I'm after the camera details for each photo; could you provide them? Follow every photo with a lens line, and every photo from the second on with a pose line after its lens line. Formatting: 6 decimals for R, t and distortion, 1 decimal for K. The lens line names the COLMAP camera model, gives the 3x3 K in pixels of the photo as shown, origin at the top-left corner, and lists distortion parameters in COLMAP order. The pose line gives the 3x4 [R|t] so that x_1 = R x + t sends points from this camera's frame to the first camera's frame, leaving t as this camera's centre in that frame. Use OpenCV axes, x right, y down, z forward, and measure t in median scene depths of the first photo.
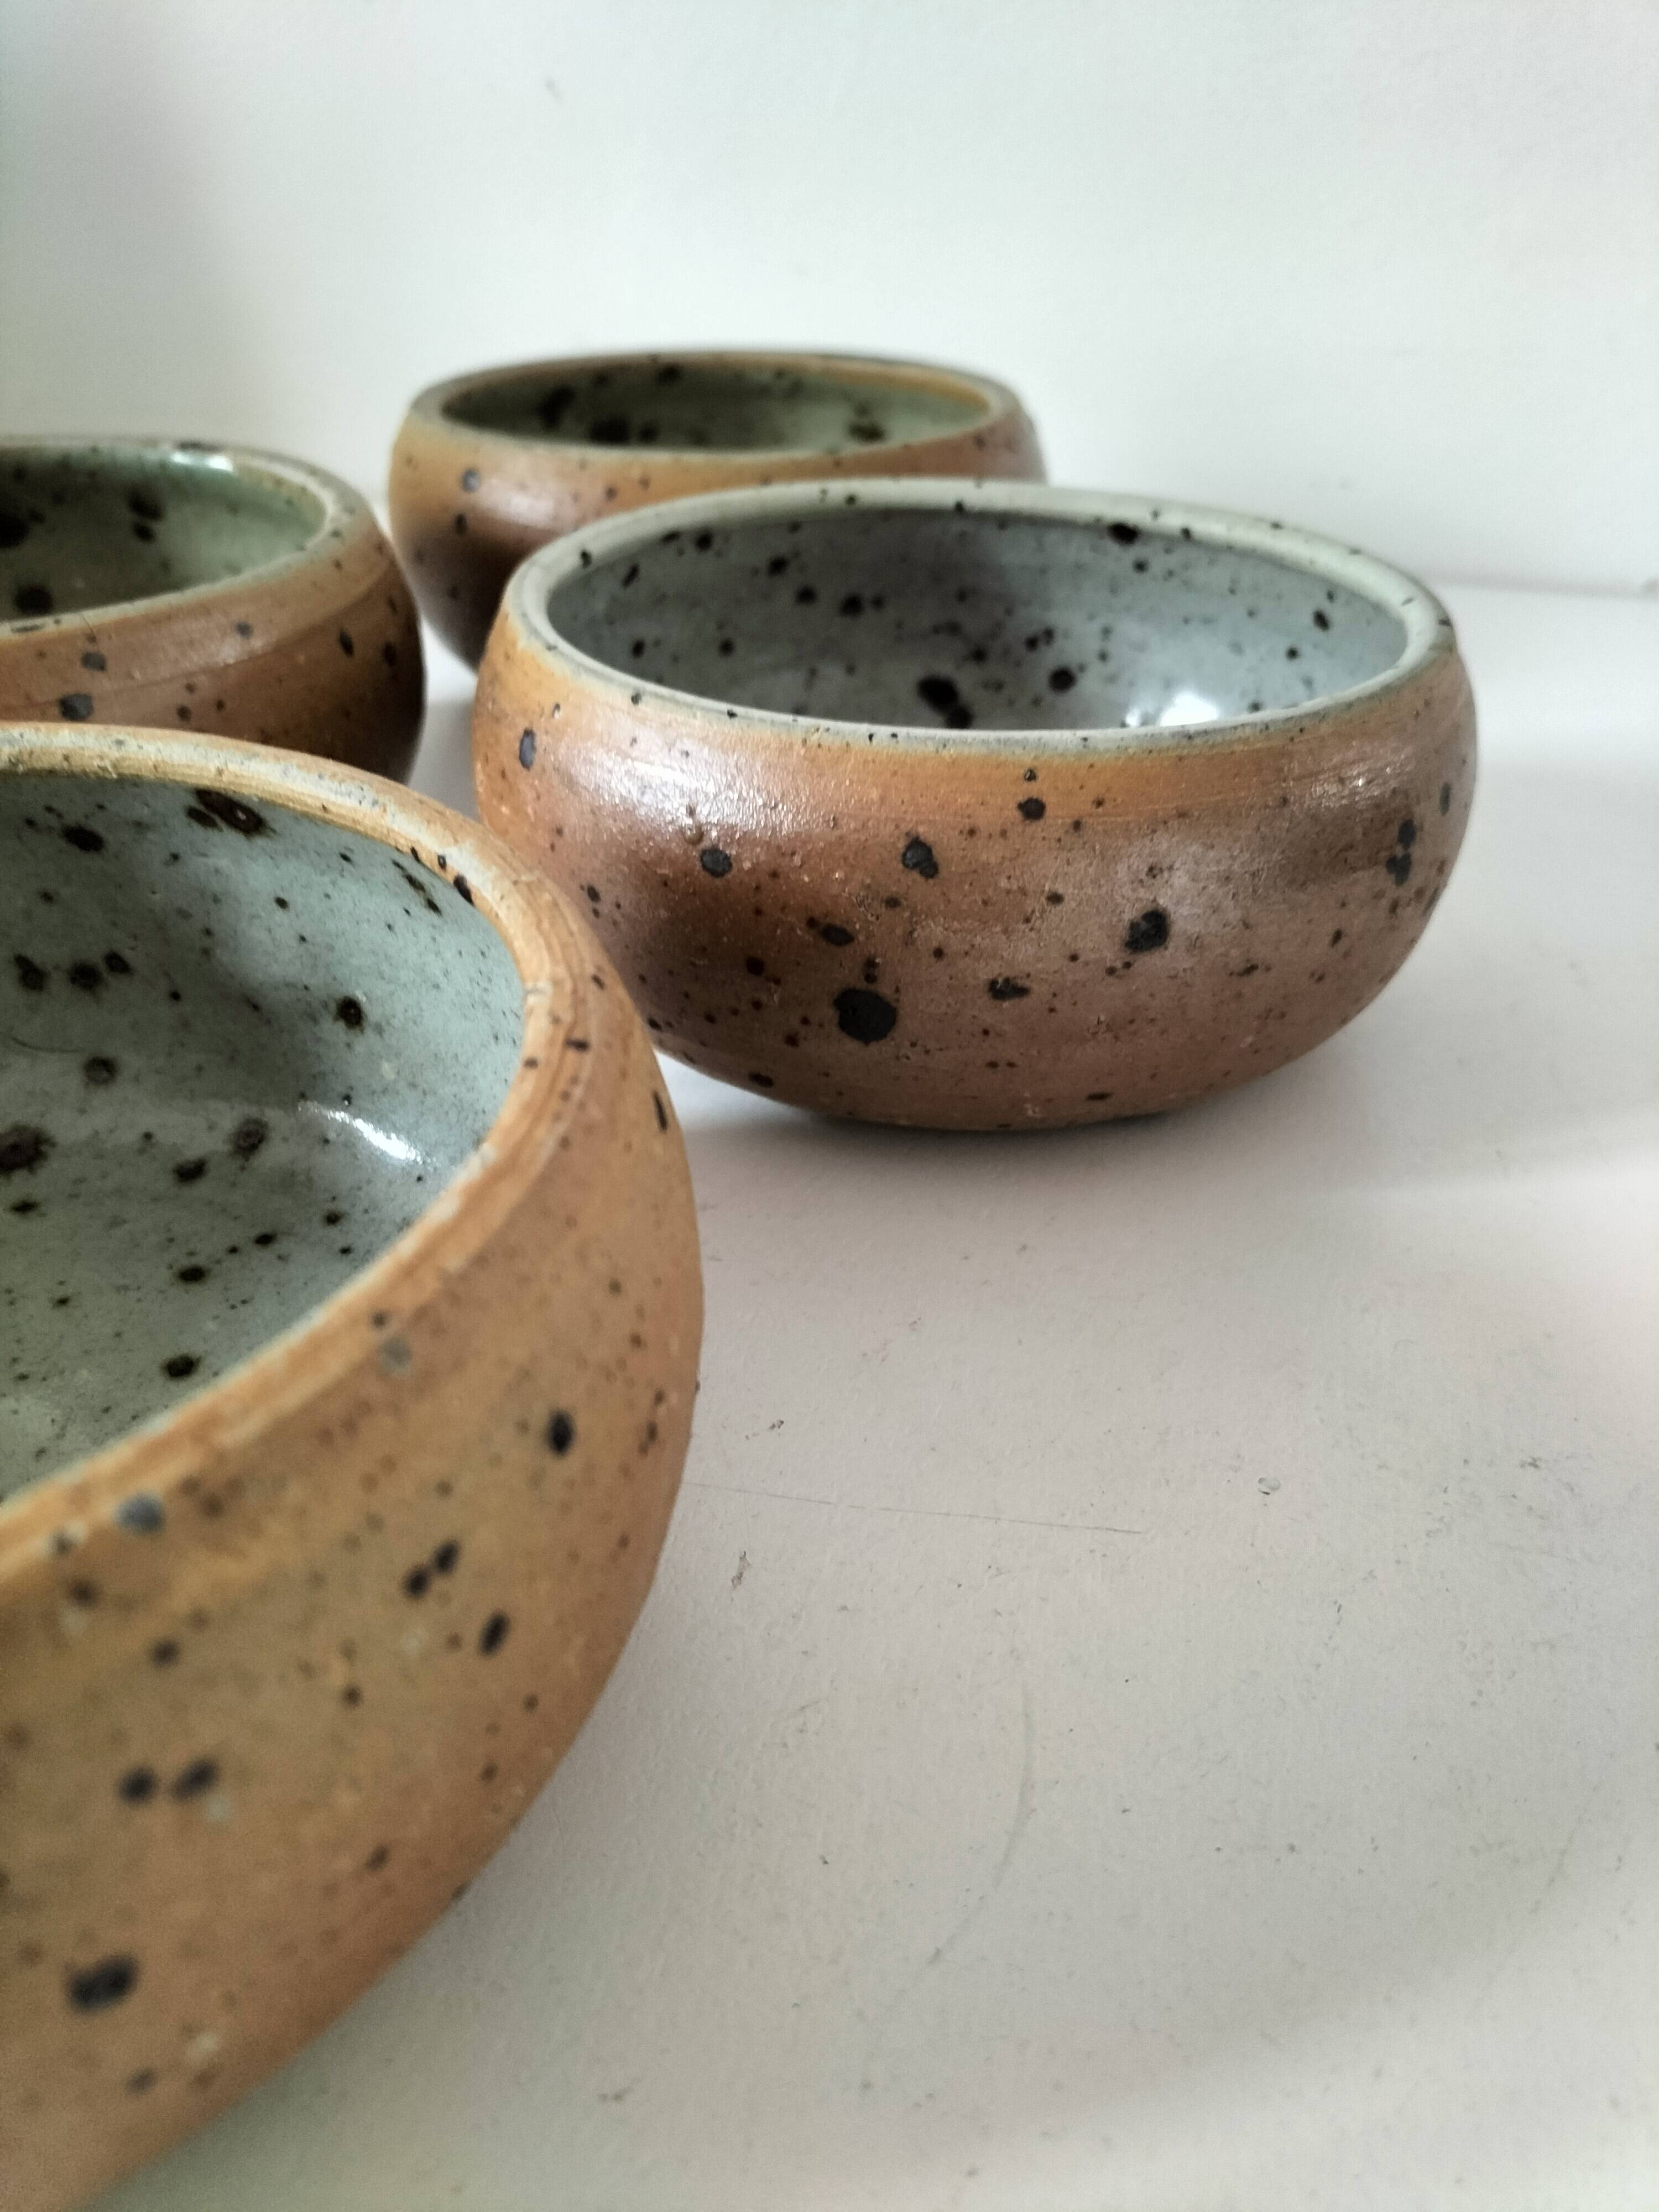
lens RADIAL K [[1772.4, 0, 818.4], [0, 1772.4, 1099.5], [0, 0, 1]] dist [0.008364, -0.055140]
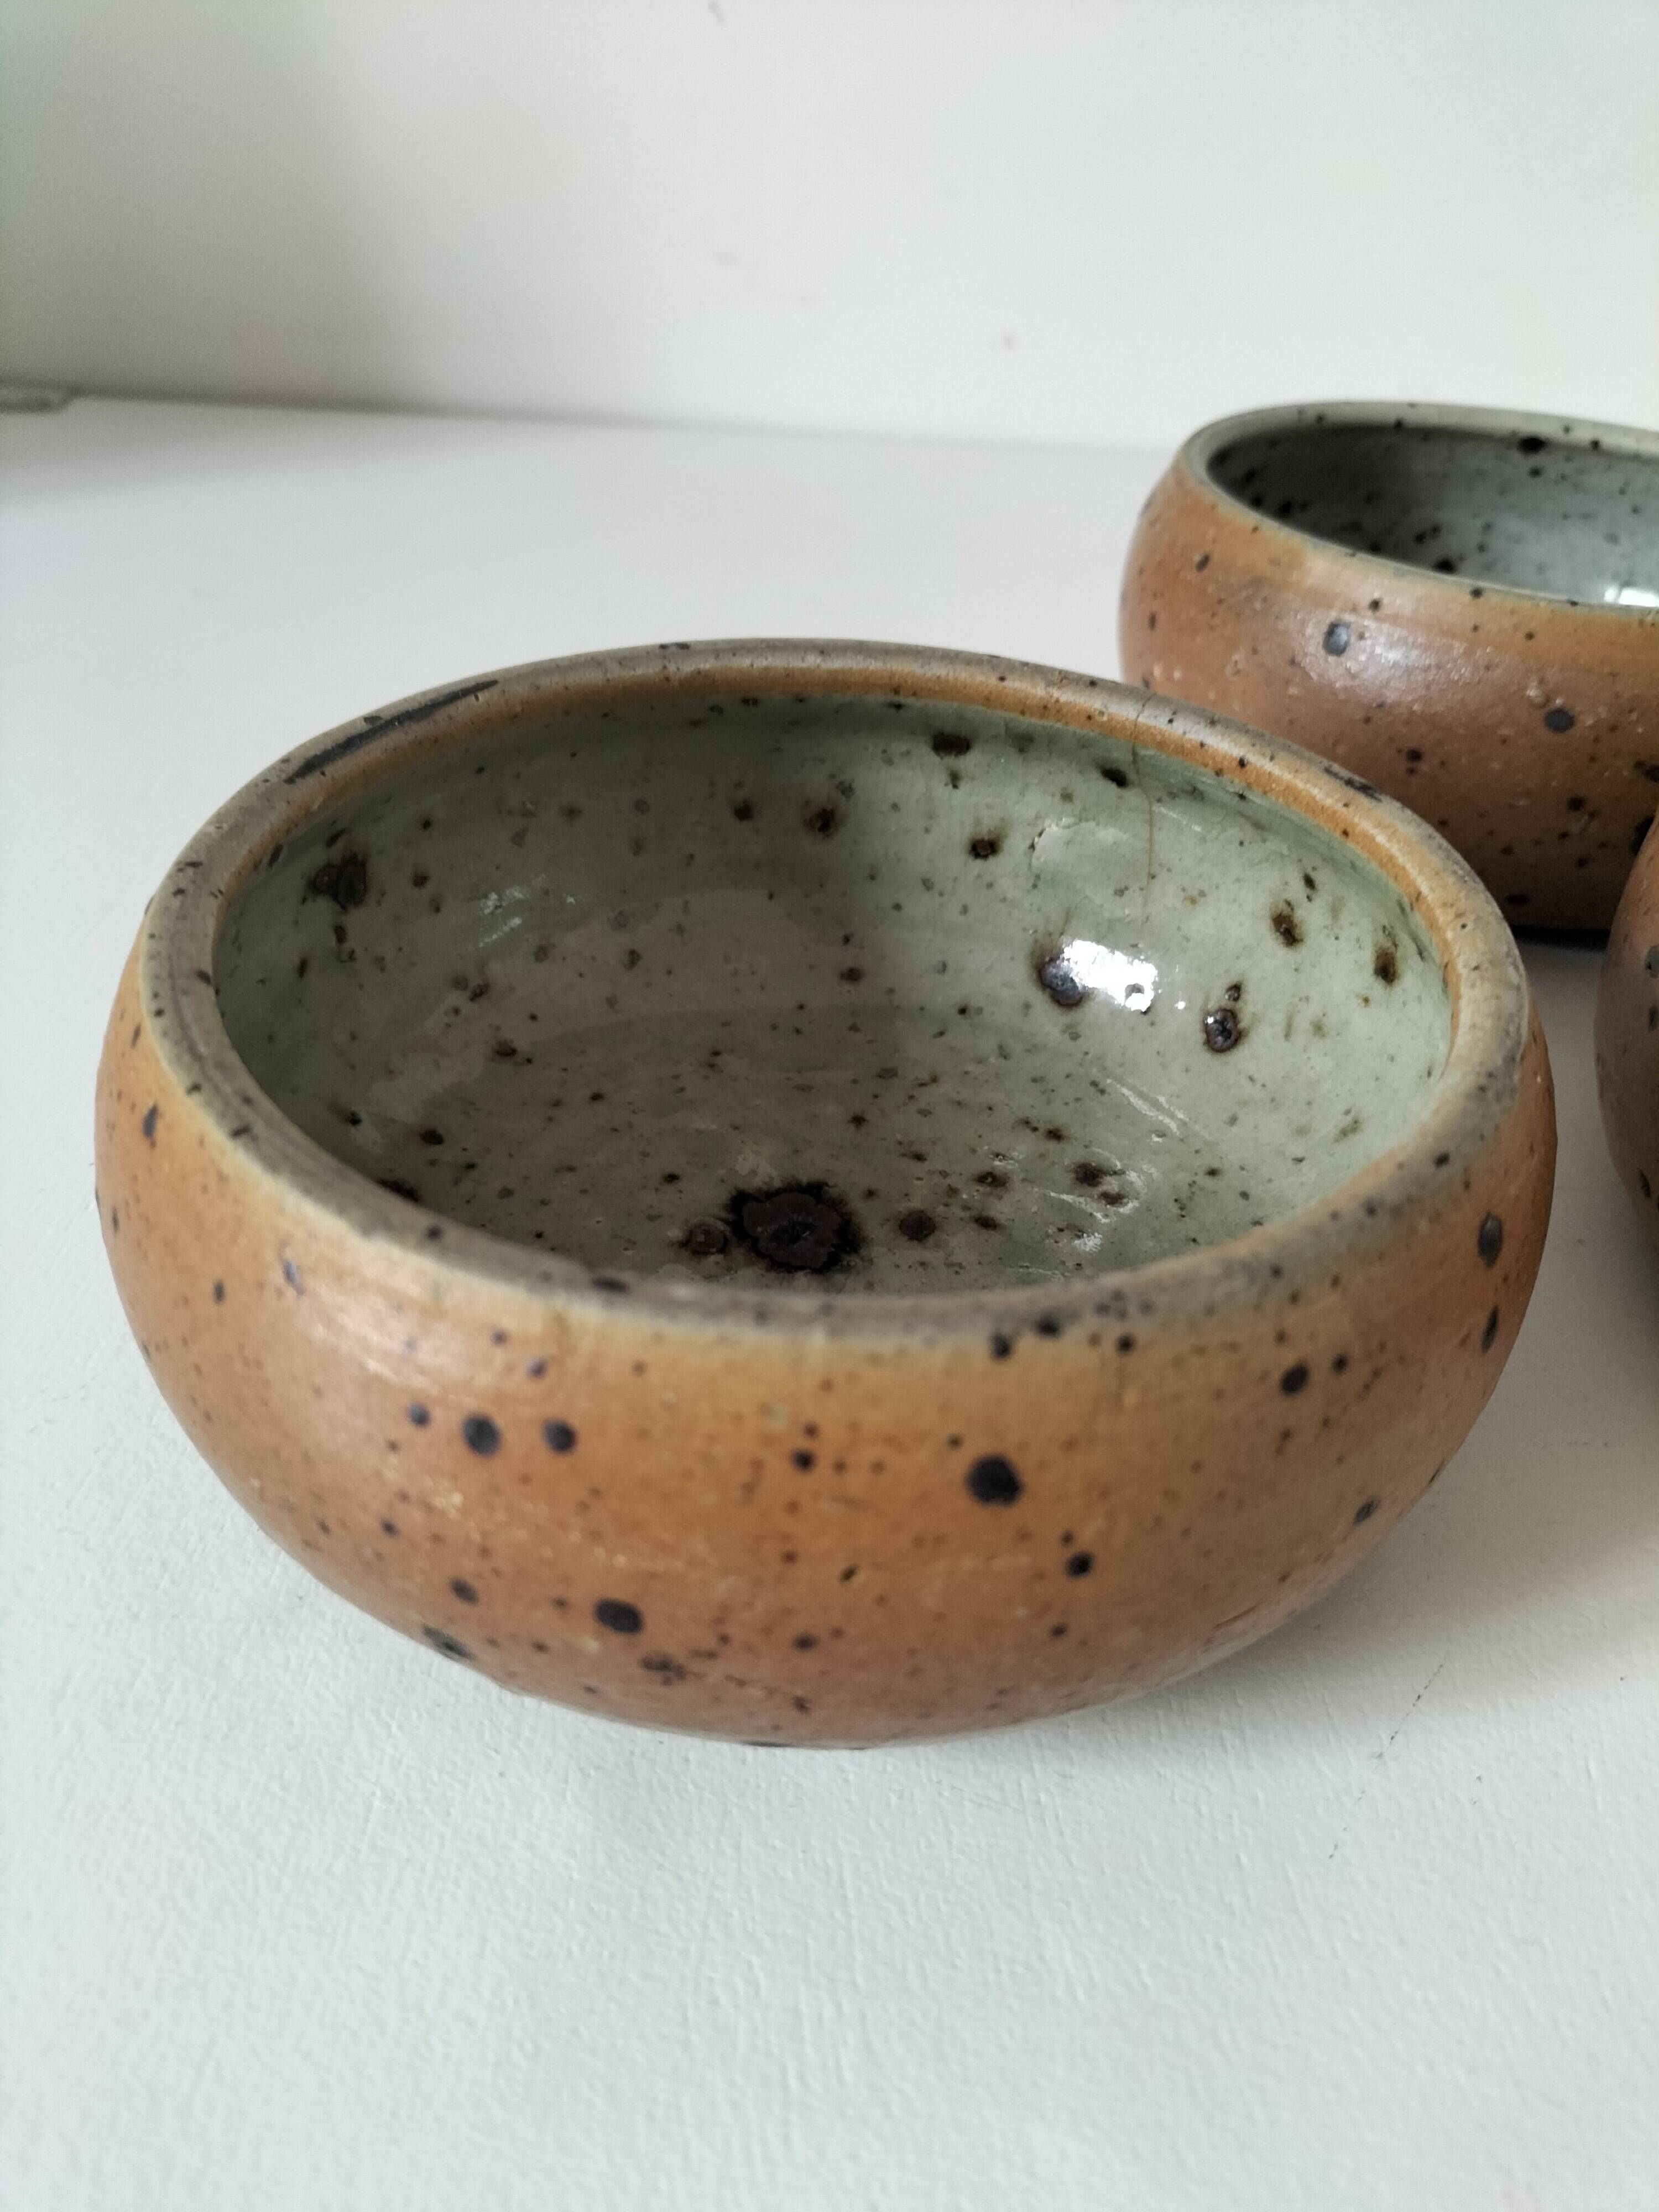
lens RADIAL K [[1772.4, 0, 778.9], [0, 1772.4, 1129.6], [0, 0, 1]] dist [0.008364, -0.055140]
pose [[0.977310, -0.096992, 0.188301, -0.596536], [0.083446, 0.993408, 0.078597, 0.006318], [-0.194683, -0.061101, 0.978961, -0.104223]]
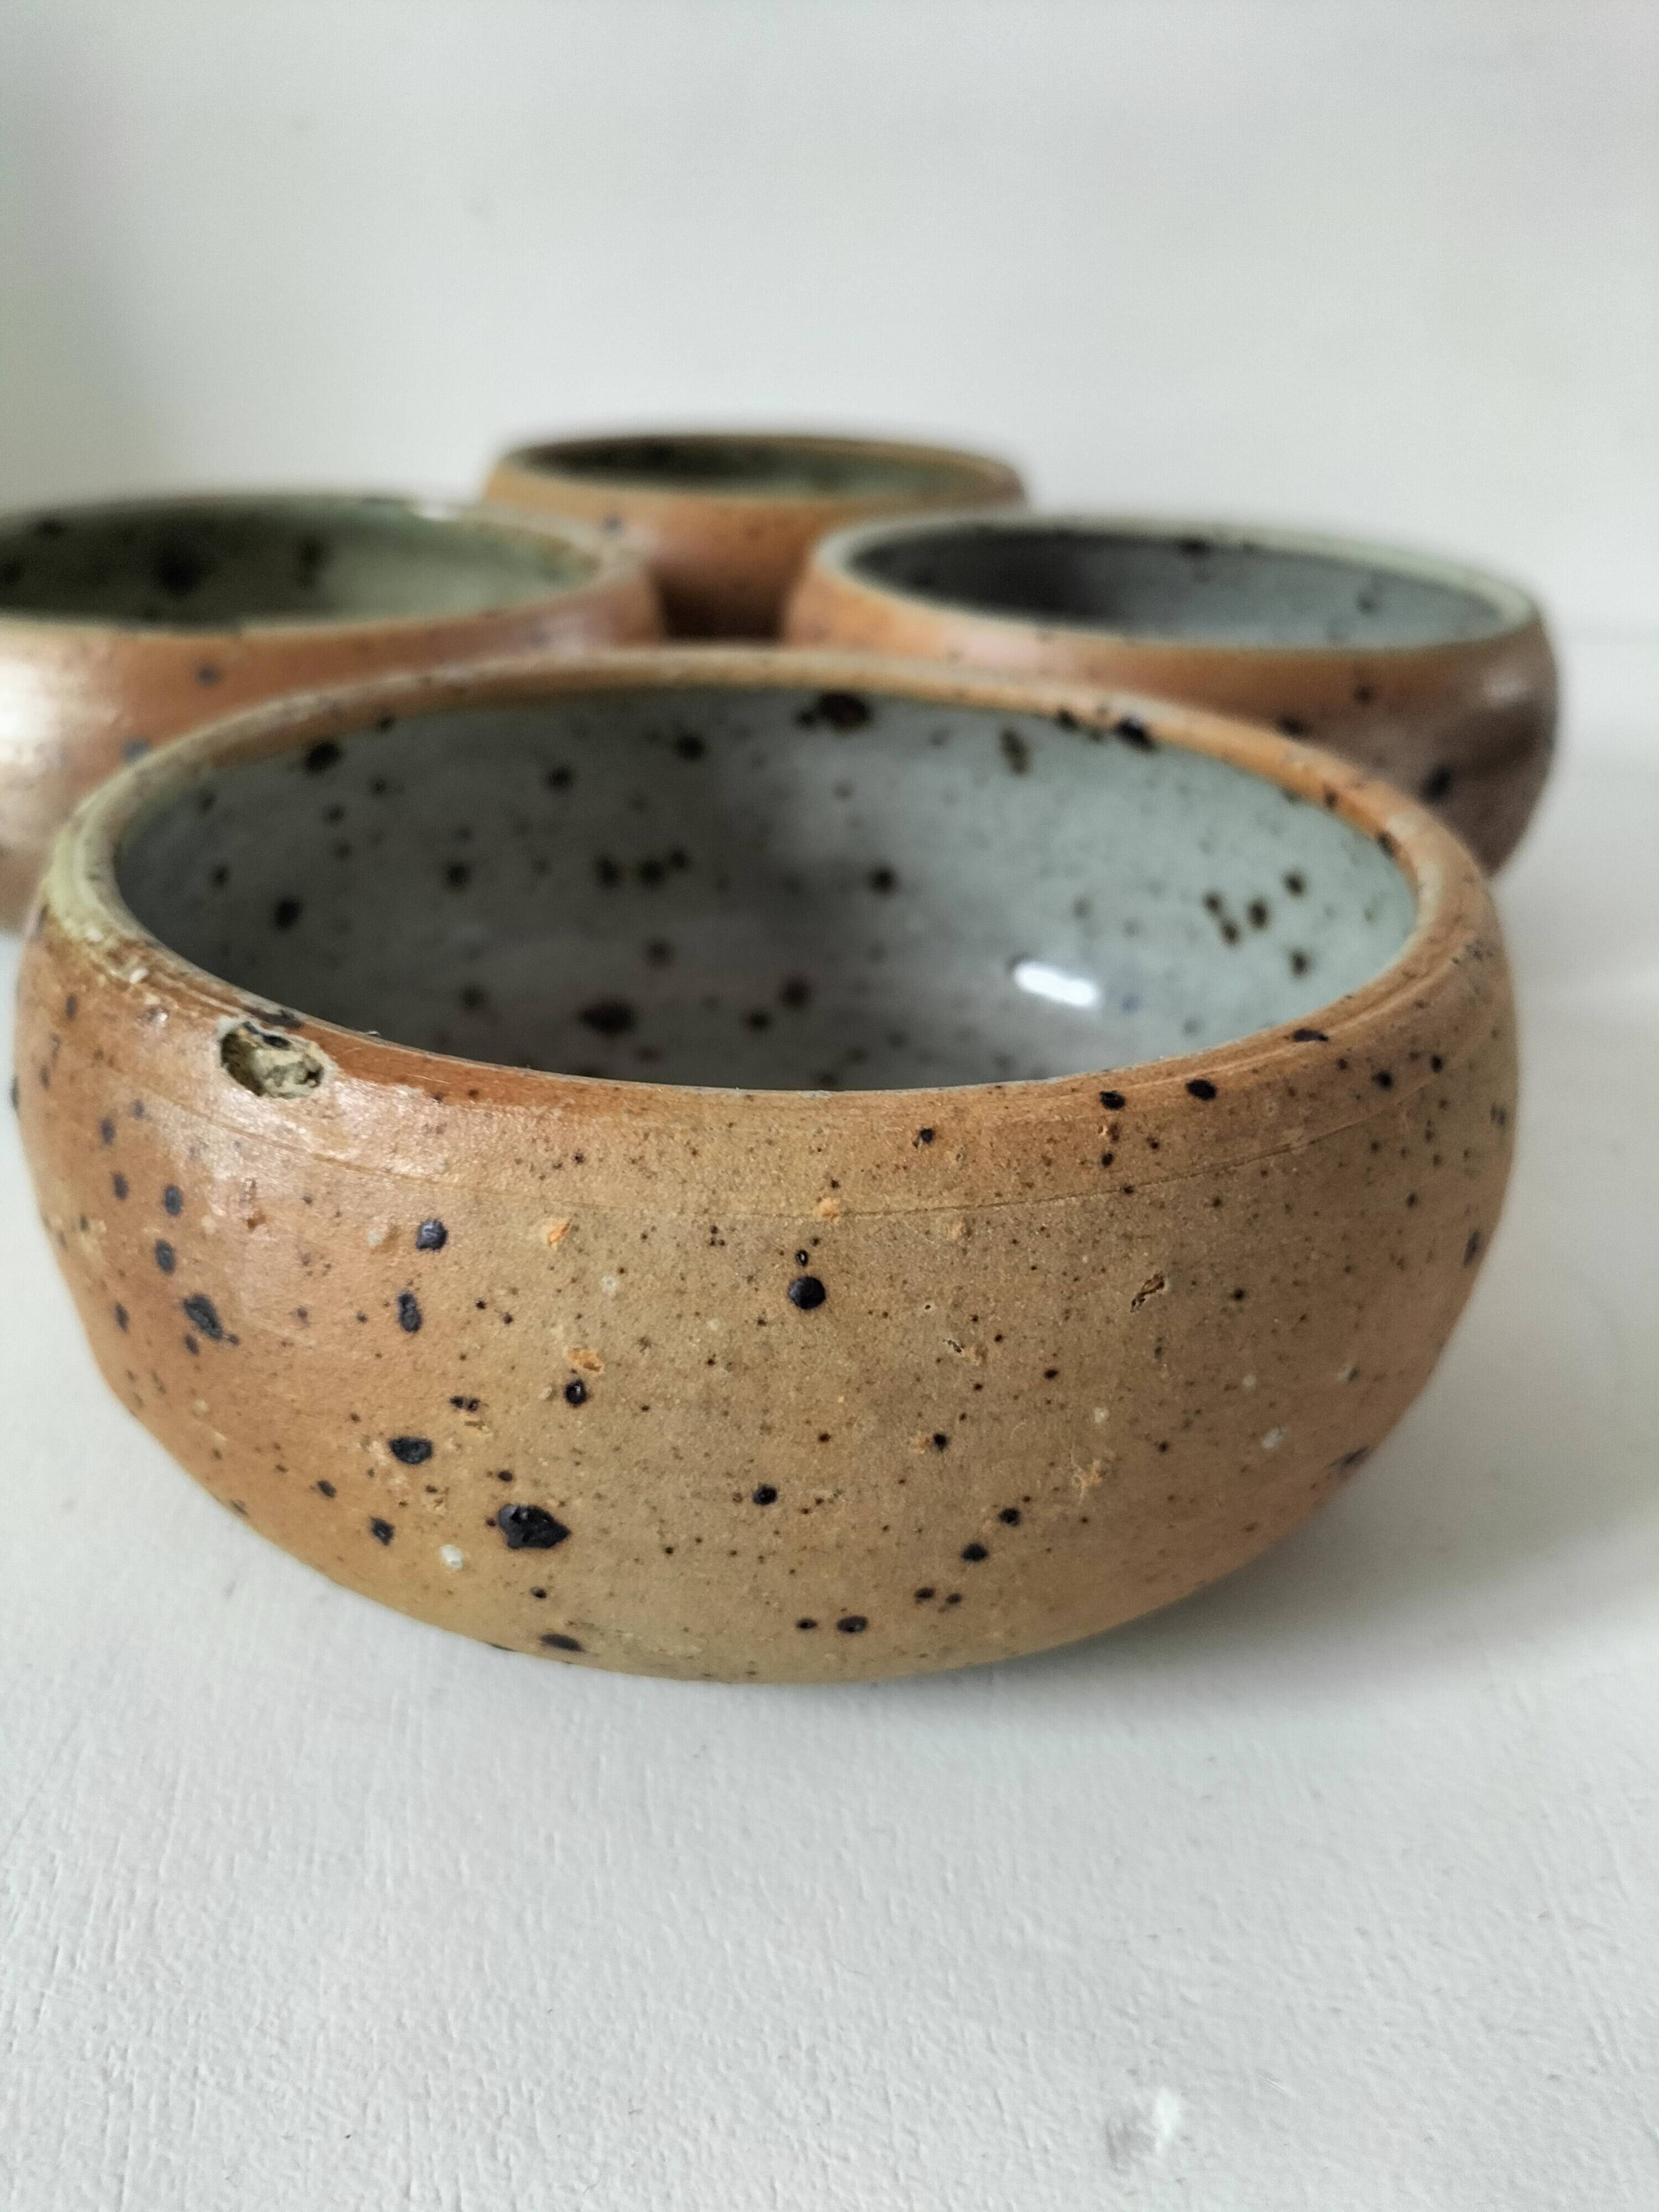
lens RADIAL K [[1841.9, 0, 781.5], [0, 1841.9, 1101.6], [0, 0, 1]] dist [-0.031659, -0.035163]
pose [[0.971863, -0.087245, 0.218795, -0.429513], [0.105665, 0.991649, -0.073933, 0.133494], [-0.210517, 0.094972, 0.972966, -0.169606]]
